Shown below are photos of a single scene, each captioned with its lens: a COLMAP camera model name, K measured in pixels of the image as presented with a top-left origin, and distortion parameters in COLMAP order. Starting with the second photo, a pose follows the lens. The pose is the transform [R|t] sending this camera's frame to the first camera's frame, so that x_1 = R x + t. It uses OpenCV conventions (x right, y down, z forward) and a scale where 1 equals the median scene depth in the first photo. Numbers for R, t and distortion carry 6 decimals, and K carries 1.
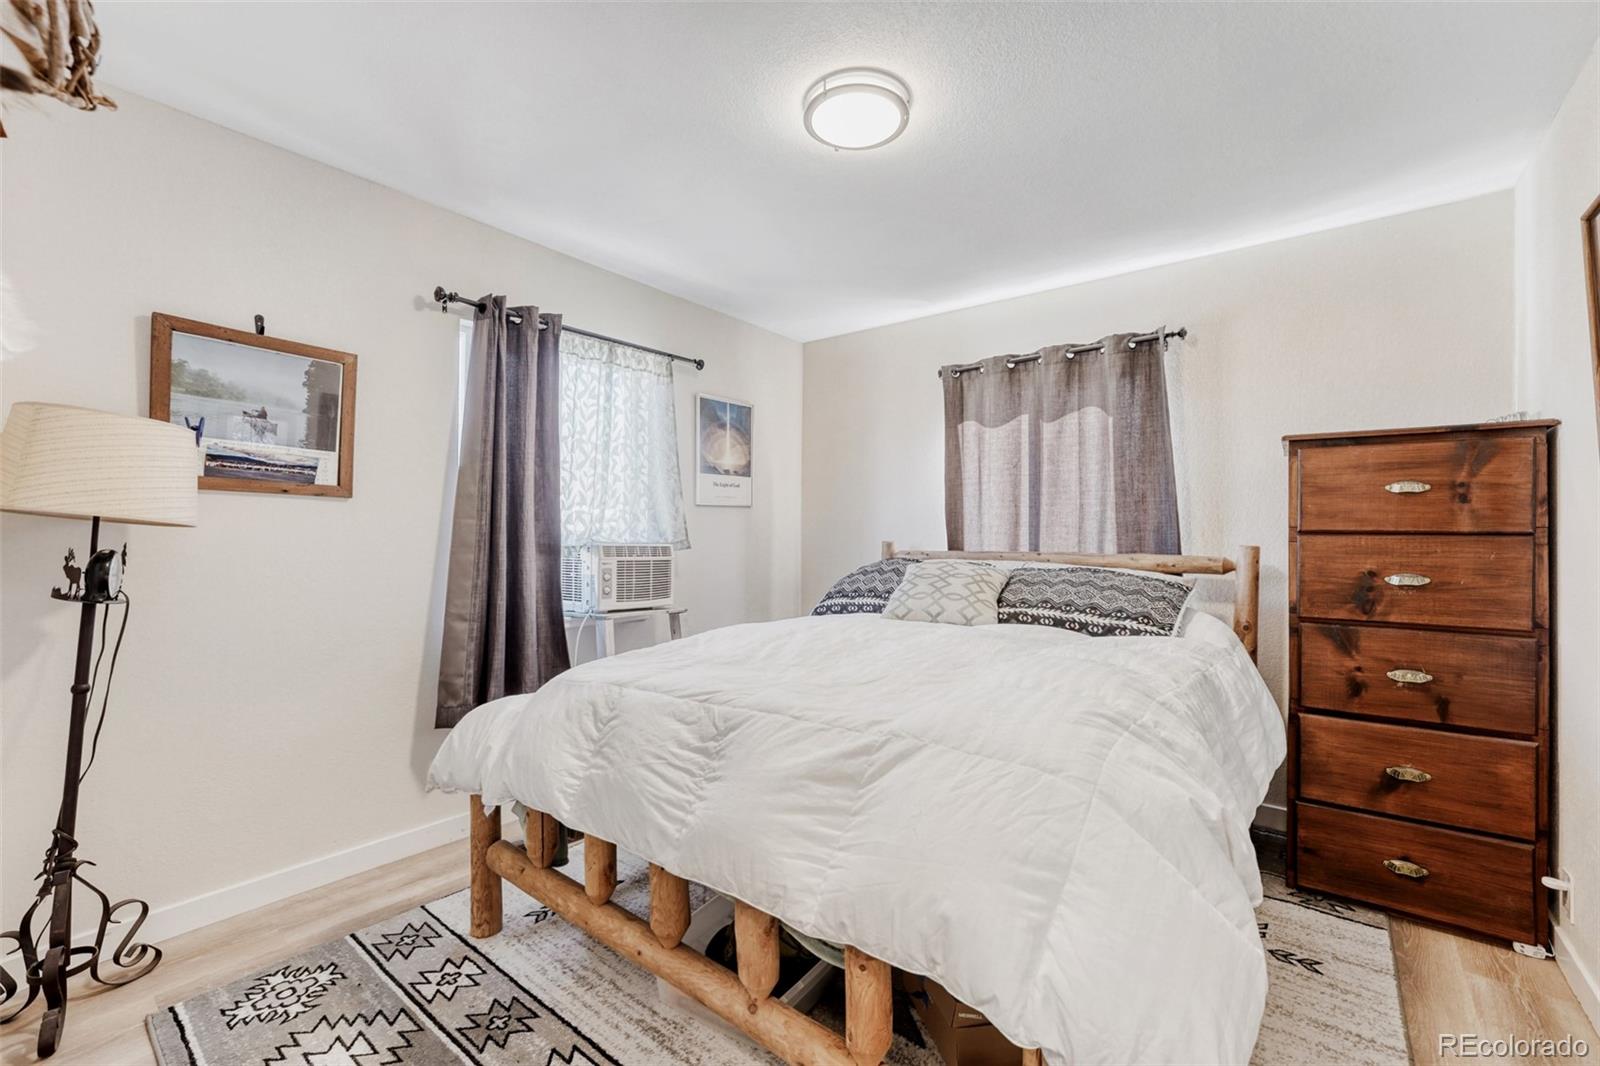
lens RADIAL K [[649.6, 0, 795.8], [0, 649.6, 537.5], [0, 0, 1]] dist [-0.009055, 0.000428]
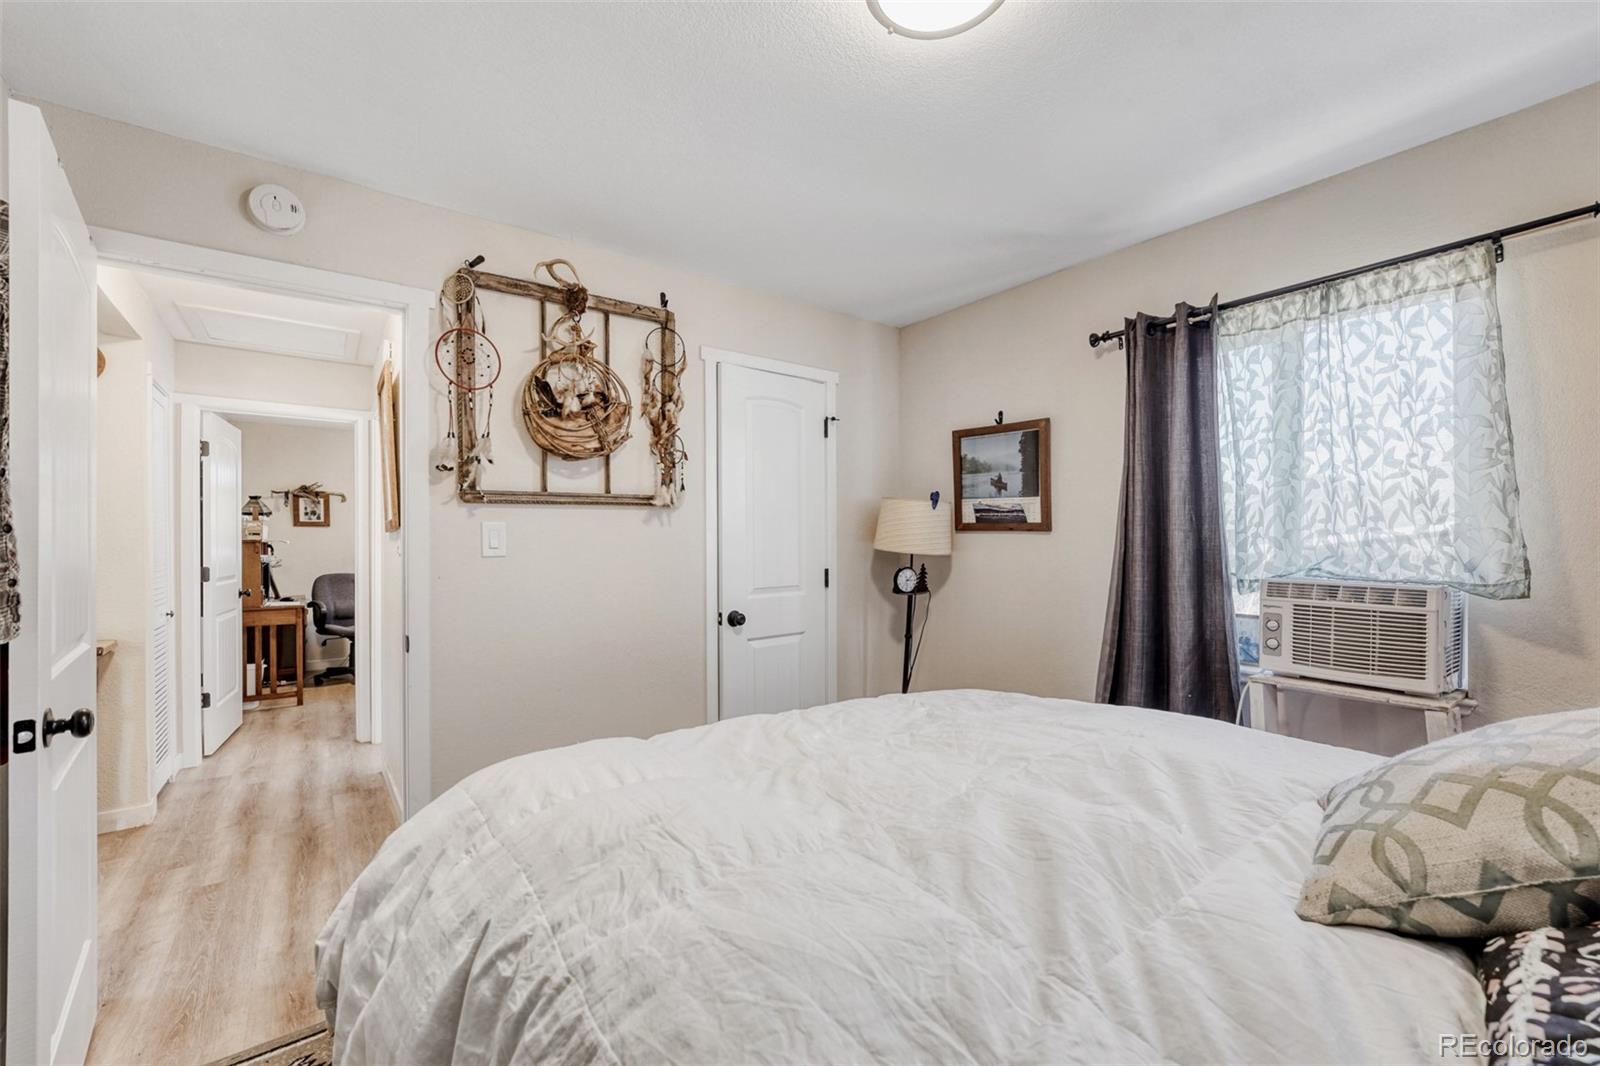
lens RADIAL K [[649.6, 0, 795.8], [0, 649.6, 537.5], [0, 0, 1]] dist [-0.009055, 0.000428]
pose [[-0.233742, -0.009009, -0.972257, 0.669084], [0.000021, 0.999957, -0.009271, -0.037634], [0.972299, -0.002187, -0.233732, 0.823839]]
